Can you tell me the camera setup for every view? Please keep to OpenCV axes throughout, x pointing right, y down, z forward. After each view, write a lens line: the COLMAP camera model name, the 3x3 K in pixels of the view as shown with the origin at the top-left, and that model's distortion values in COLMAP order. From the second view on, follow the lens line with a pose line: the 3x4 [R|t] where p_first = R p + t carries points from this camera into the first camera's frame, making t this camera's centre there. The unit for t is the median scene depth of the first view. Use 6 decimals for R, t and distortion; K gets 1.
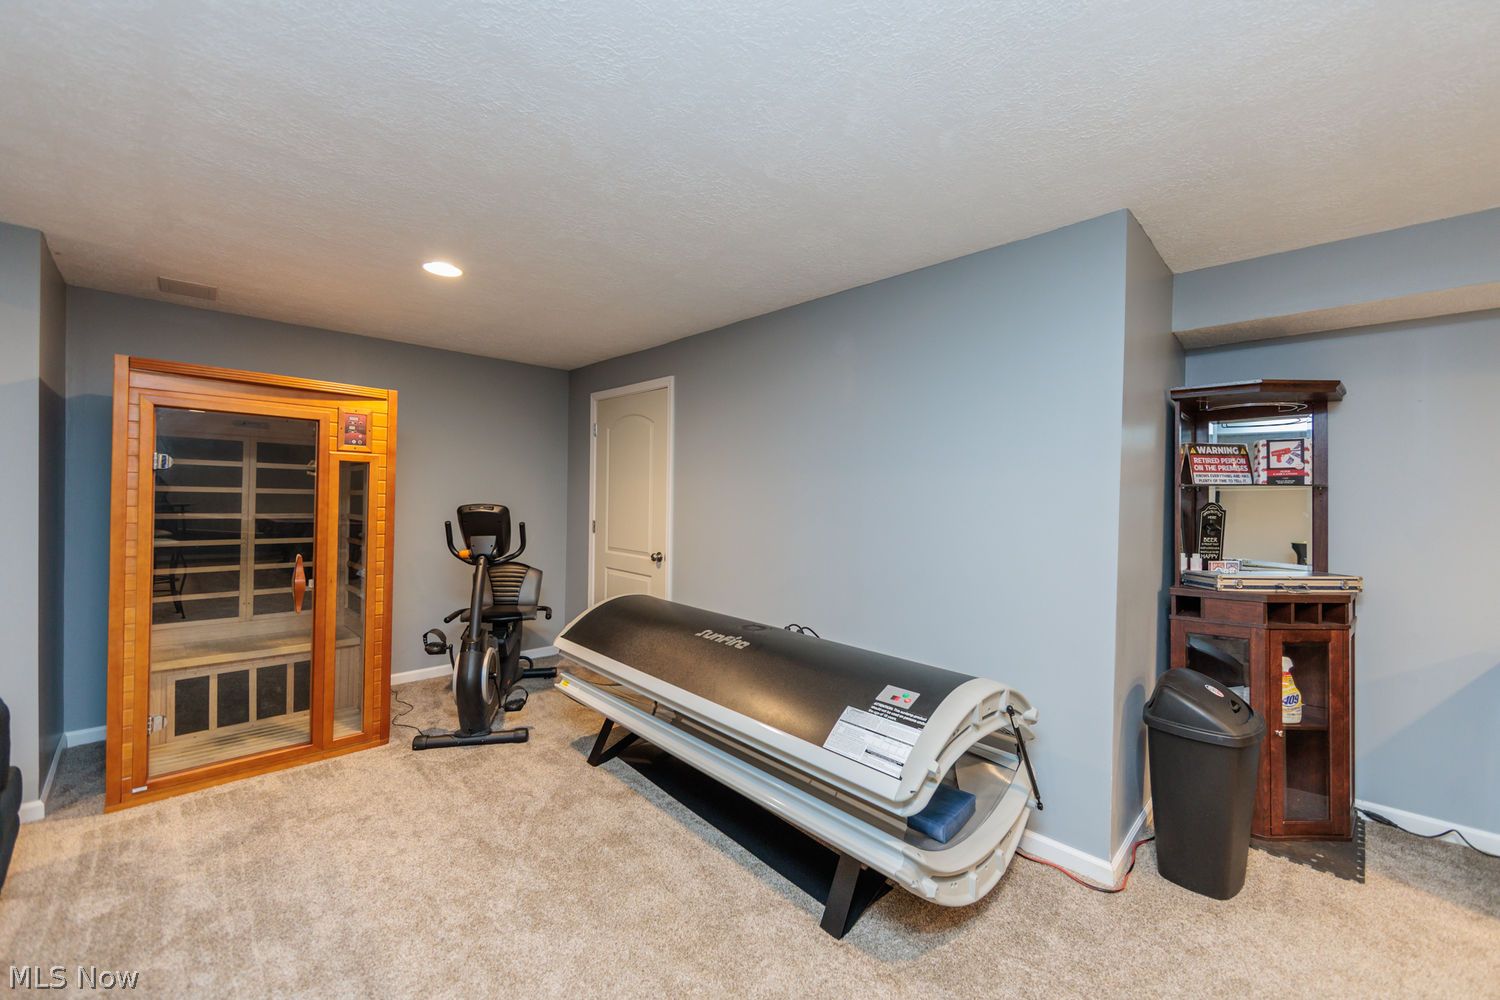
lens RADIAL K [[585.5, 0, 753.3], [0, 585.5, 500.6], [0, 0, 1]] dist [-0.003158, 0.000075]
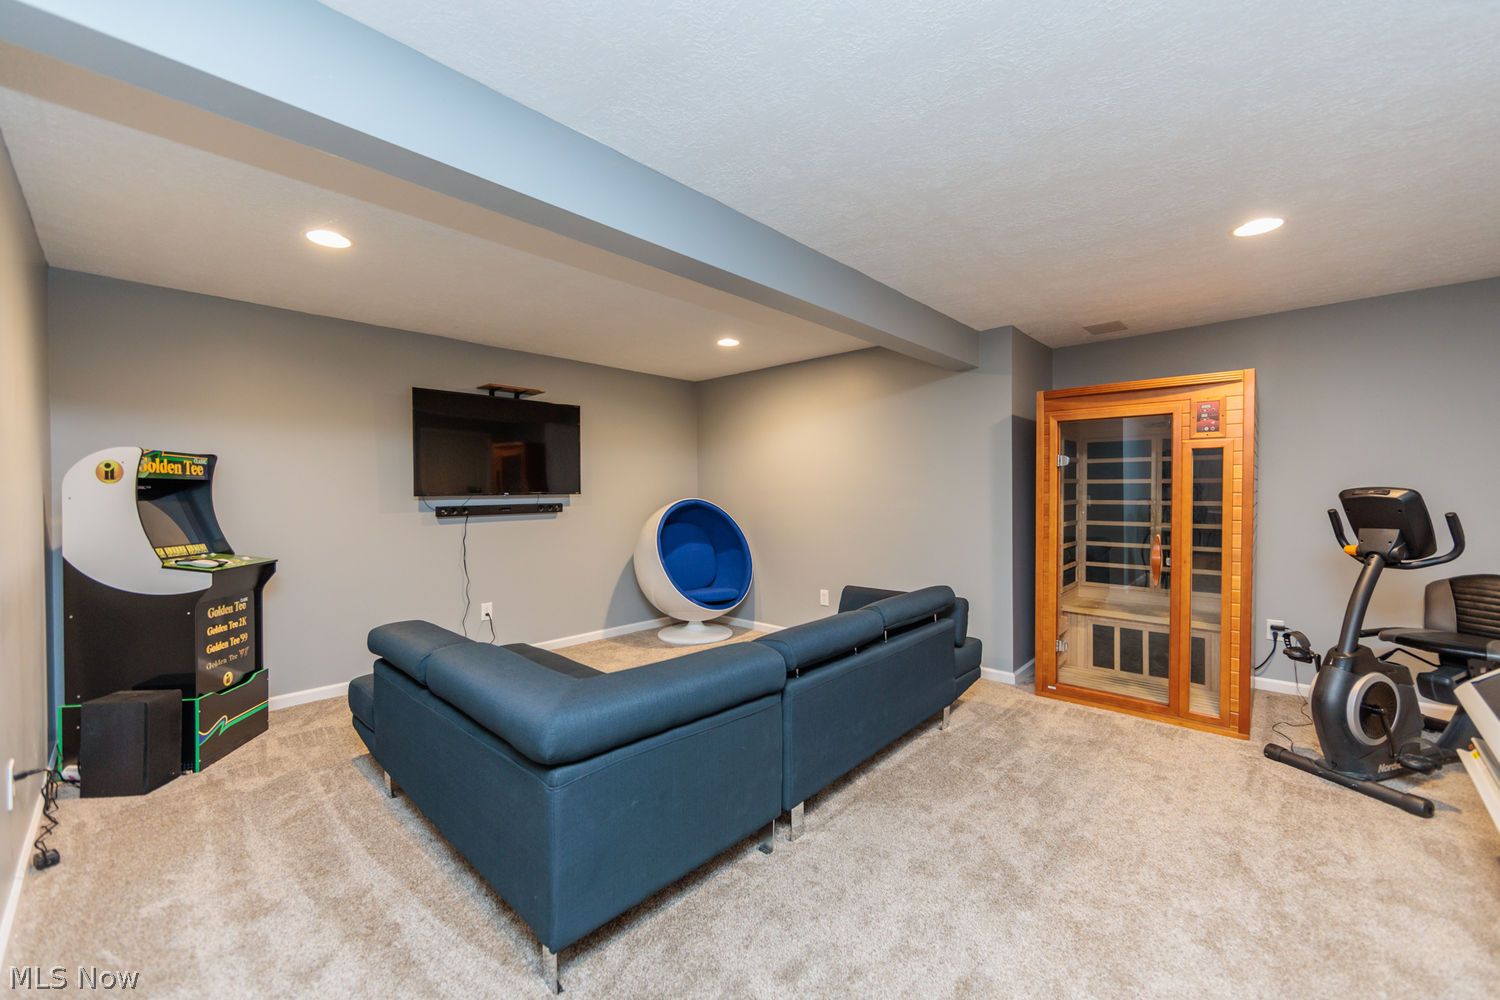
lens RADIAL K [[585.5, 0, 753.3], [0, 585.5, 500.6], [0, 0, 1]] dist [-0.003158, 0.000075]
pose [[0.040727, -0.004198, -0.999161, 0.326007], [0.001401, 0.999990, -0.004144, 0.030190], [0.999169, -0.001231, 0.040733, 0.172141]]
